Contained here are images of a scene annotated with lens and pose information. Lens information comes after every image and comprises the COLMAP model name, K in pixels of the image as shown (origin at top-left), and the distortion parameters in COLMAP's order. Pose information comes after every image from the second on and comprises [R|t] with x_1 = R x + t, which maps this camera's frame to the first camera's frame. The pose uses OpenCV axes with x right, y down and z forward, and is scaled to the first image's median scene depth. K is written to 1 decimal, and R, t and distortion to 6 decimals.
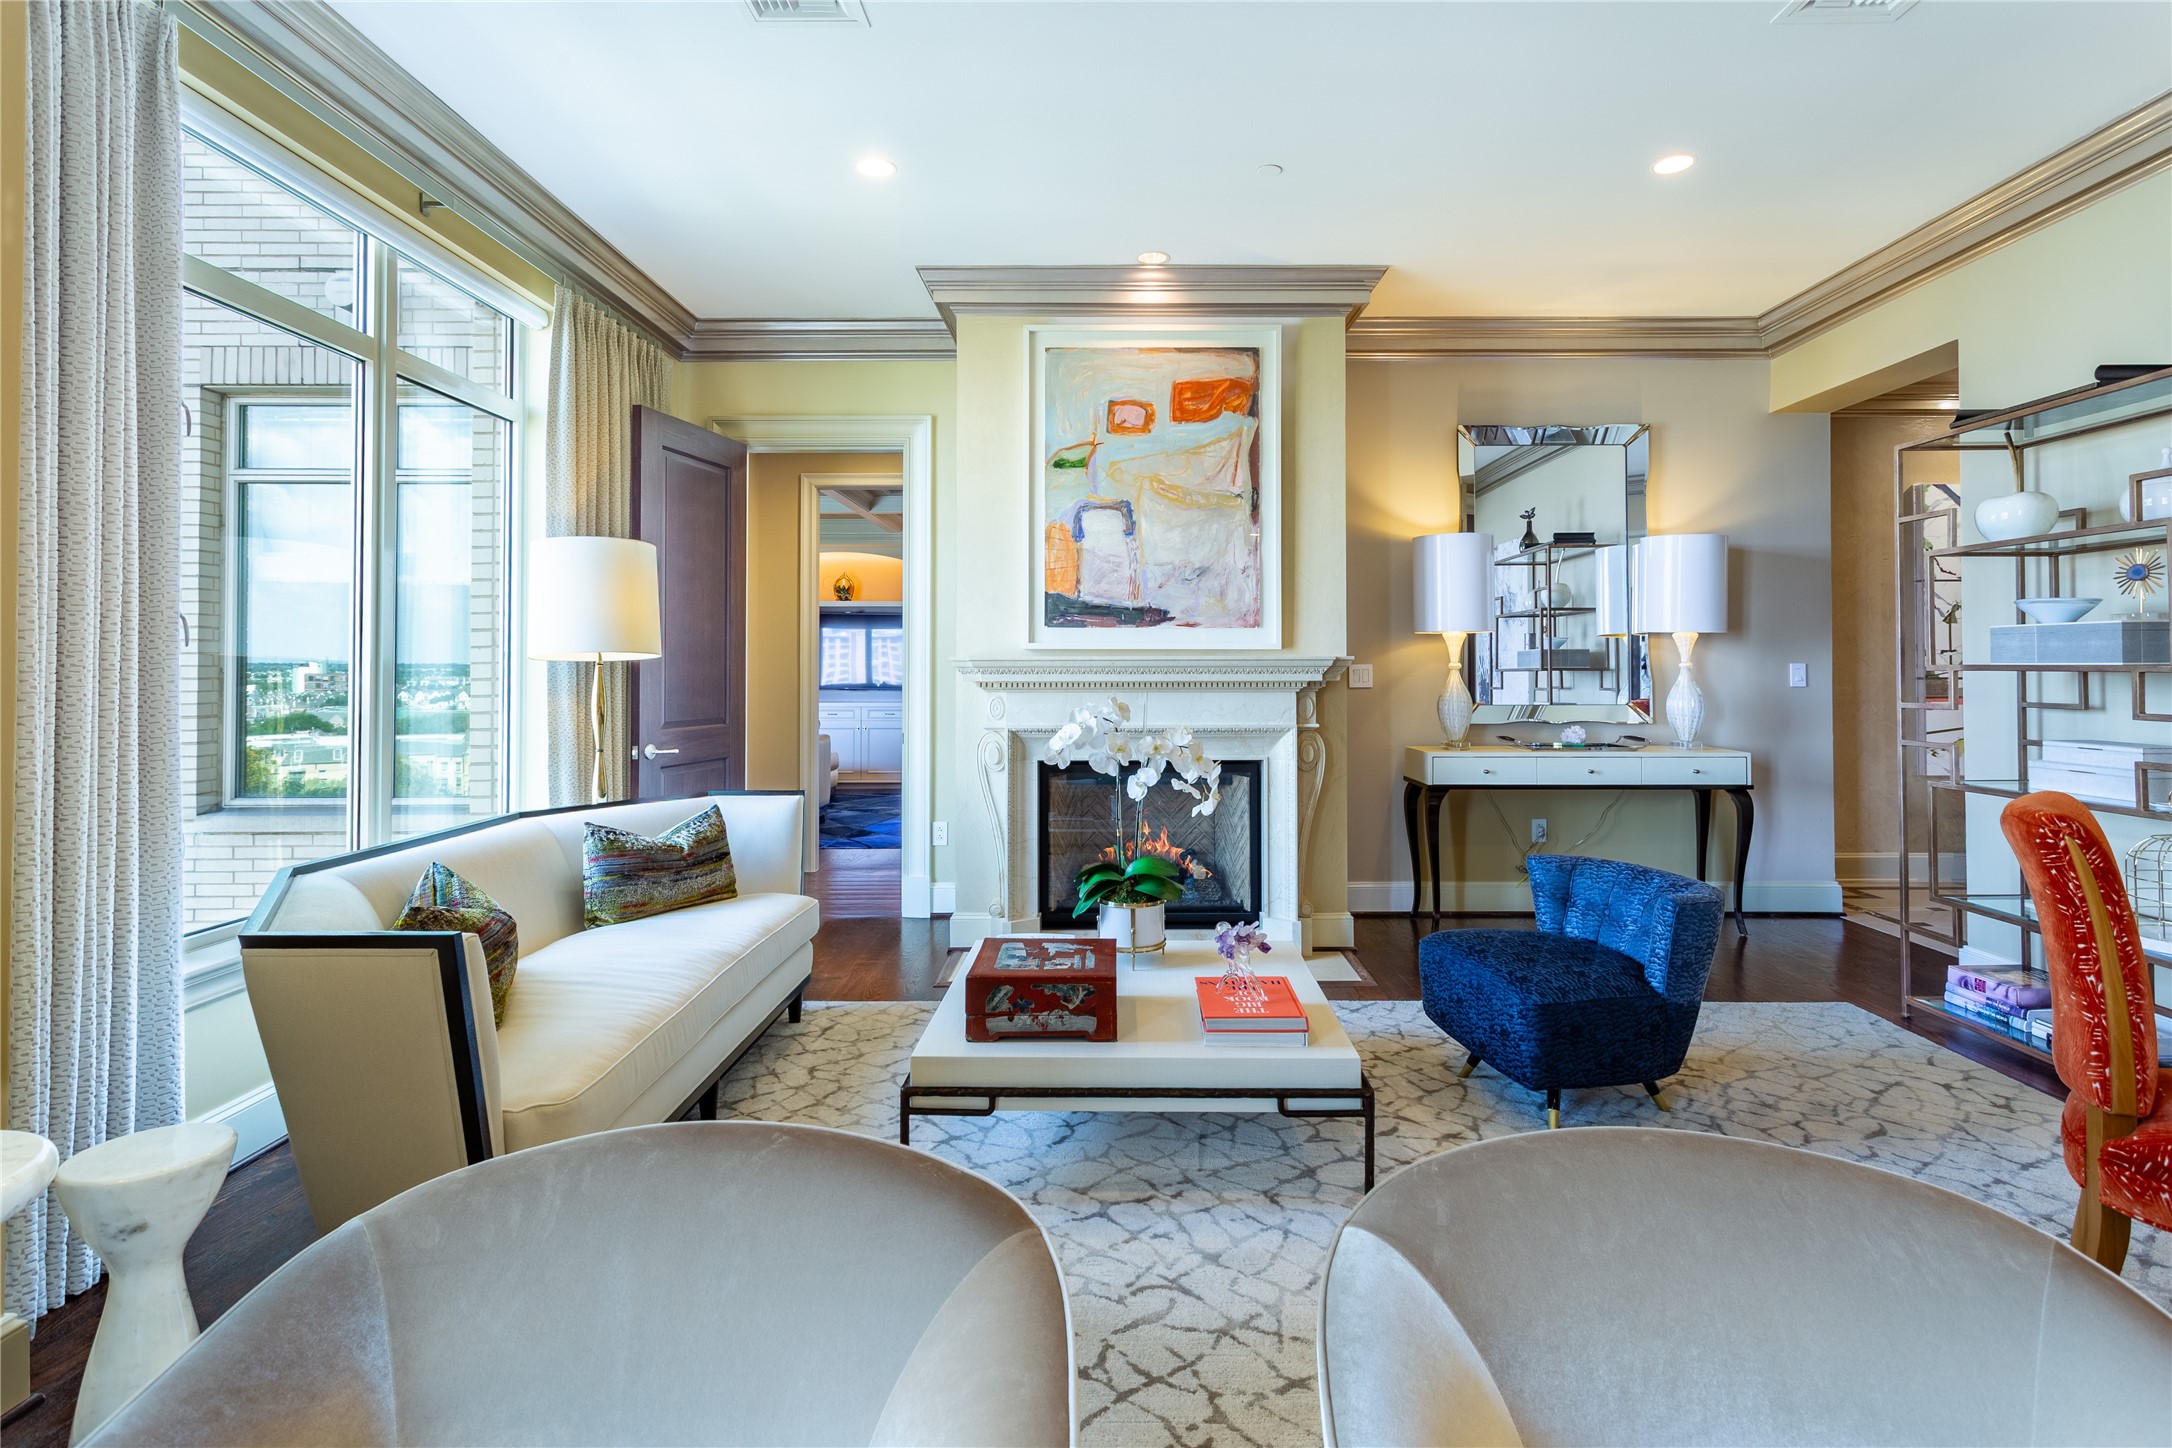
lens RADIAL K [[1063.8, 0, 1126.3], [0, 1063.8, 649.5], [0, 0, 1]] dist [0.004818, 0.000623]
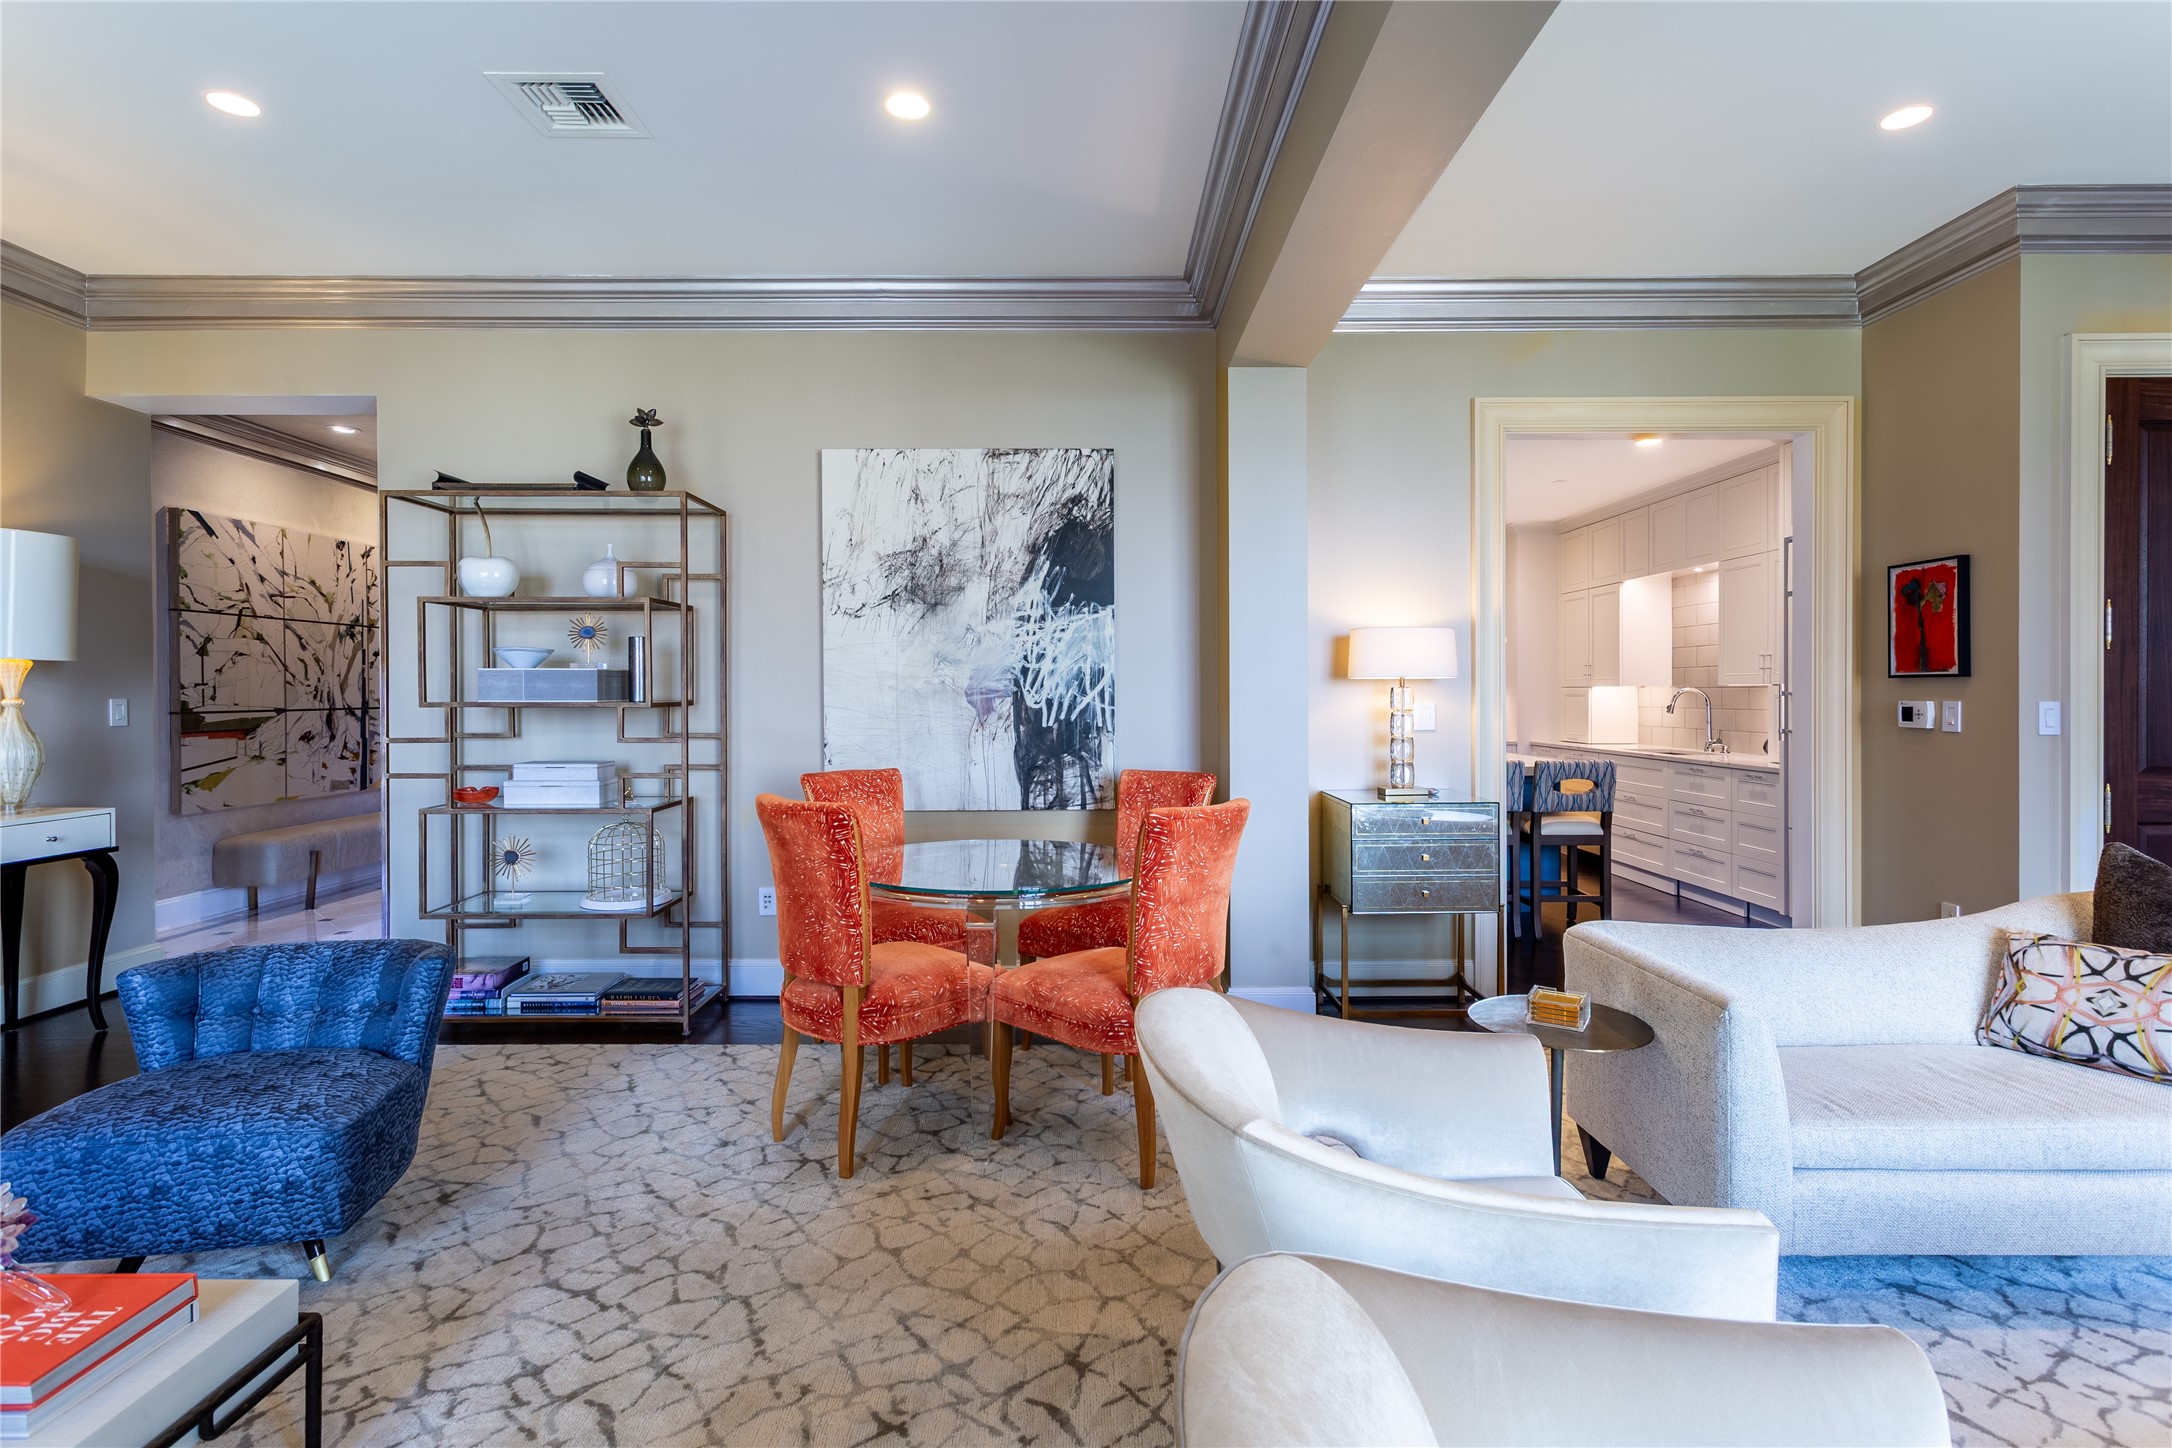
lens RADIAL K [[1051.8, 0, 1074.3], [0, 1051.8, 700.5], [0, 0, 1]] dist [0.004496, 0.001566]
pose [[0.006351, -0.008604, 0.999943, -0.243599], [-0.014509, 0.999857, 0.008695, -0.004861], [-0.999875, -0.014563, 0.006226, 0.259314]]
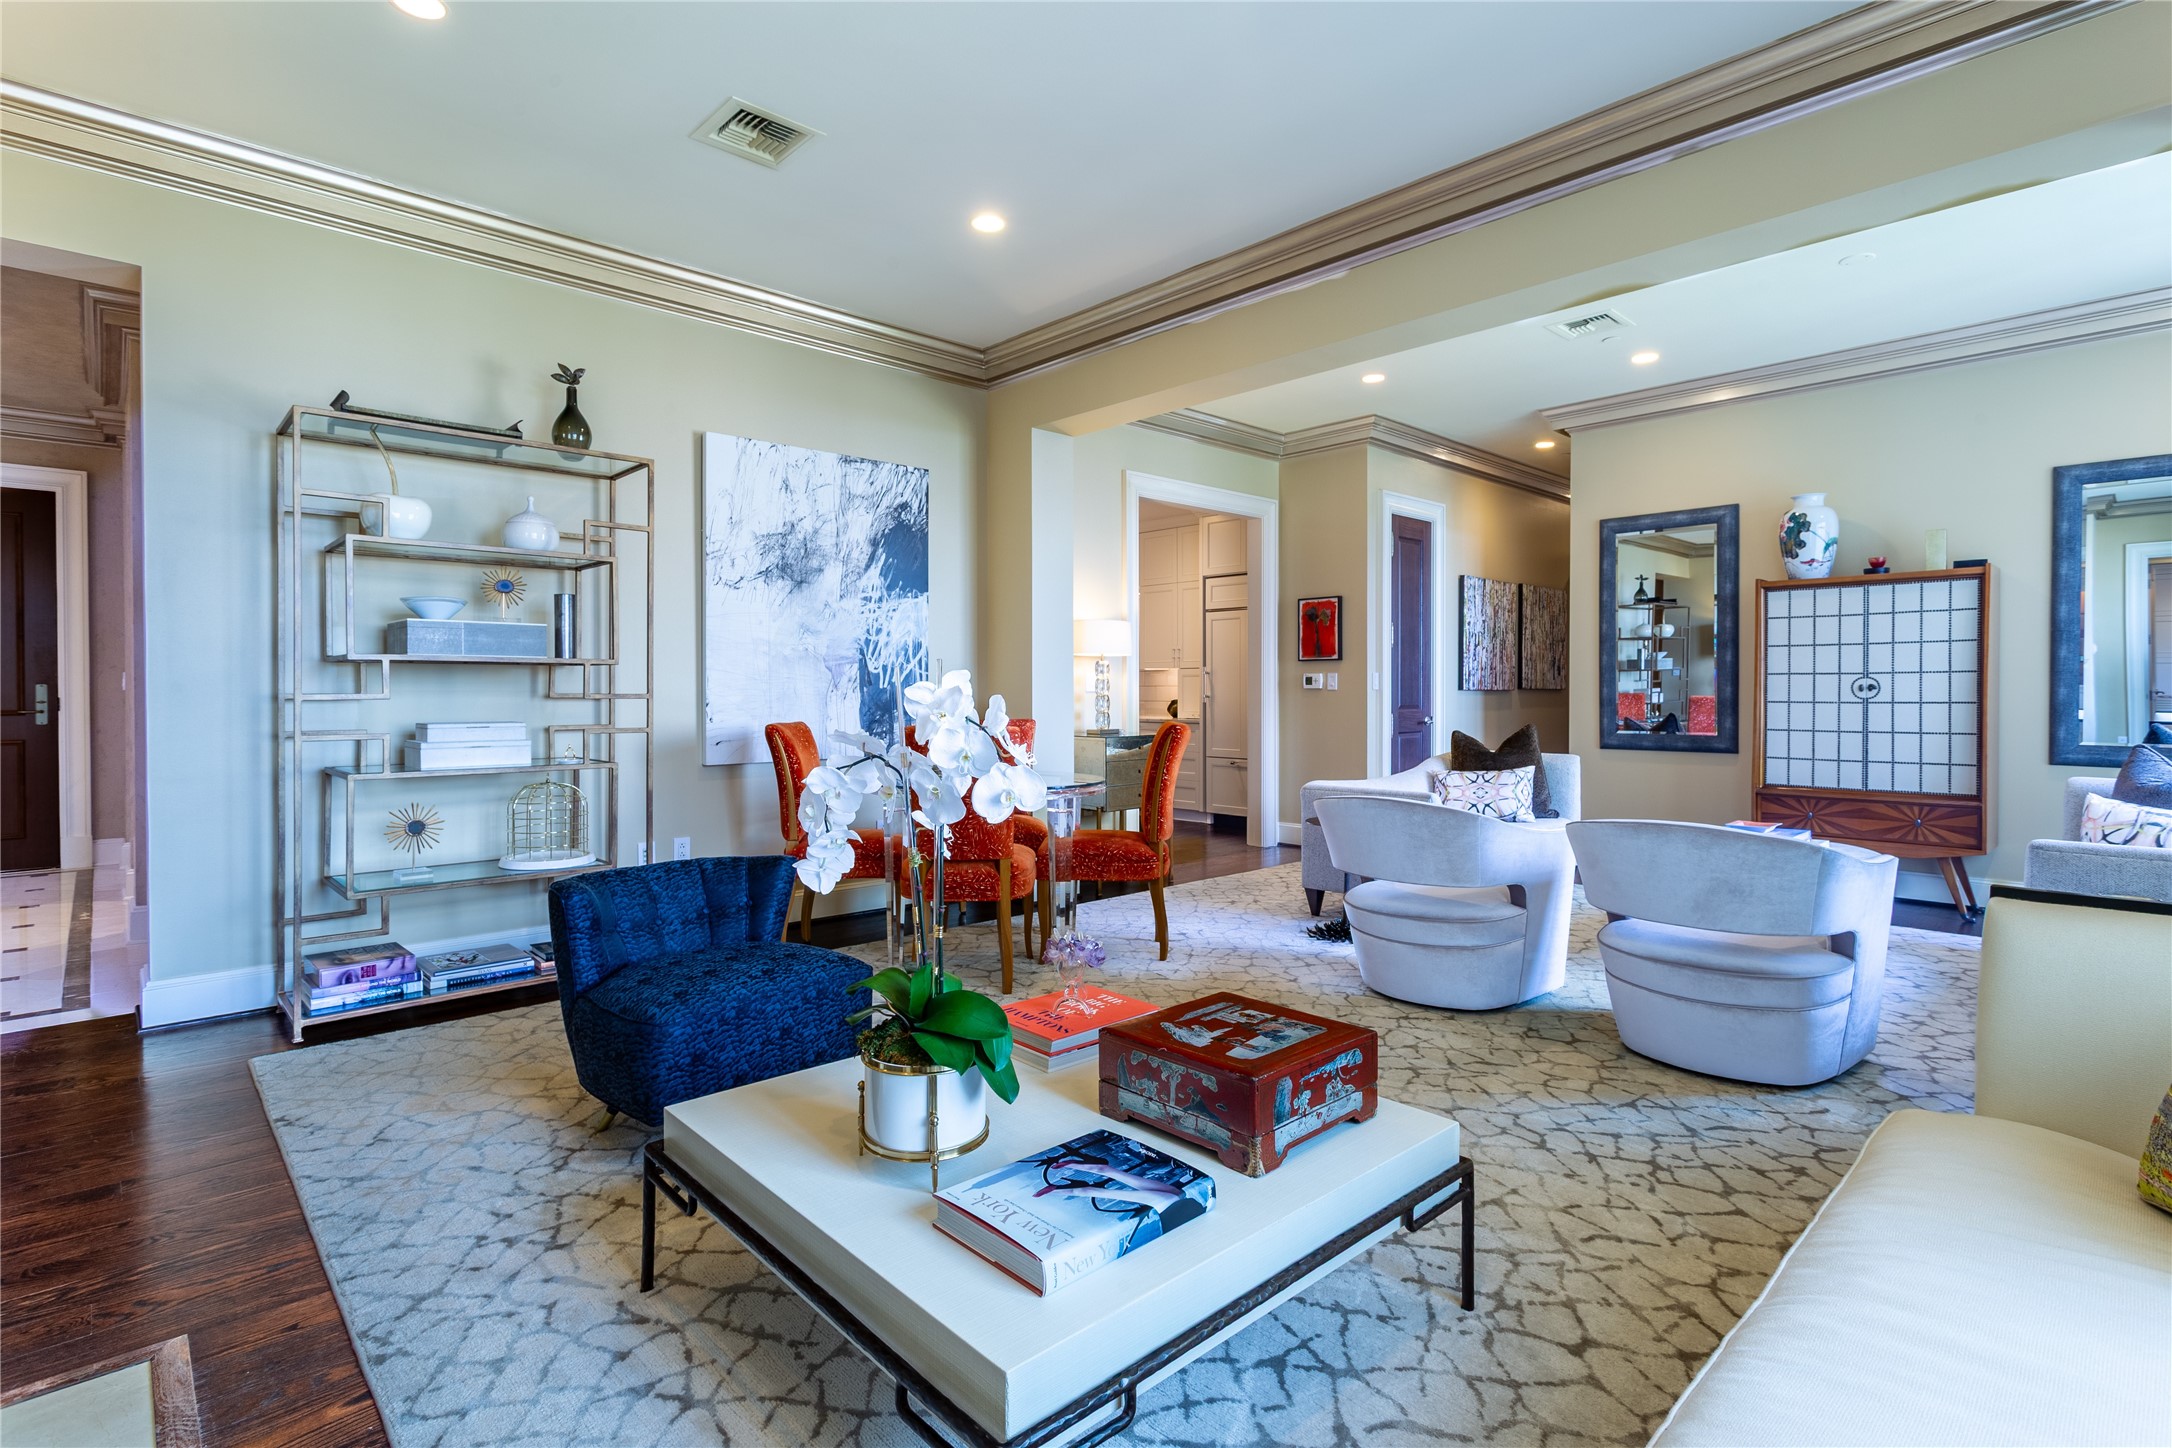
lens RADIAL K [[1052.1, 0, 1090.4], [0, 1052.1, 698.7], [0, 0, 1]] dist [0.001599, 0.000967]
pose [[-0.682871, -0.005823, 0.730516, -0.302793], [-0.011055, 0.999936, -0.002363, 0.038763], [-0.730455, -0.009689, -0.682892, 0.906850]]
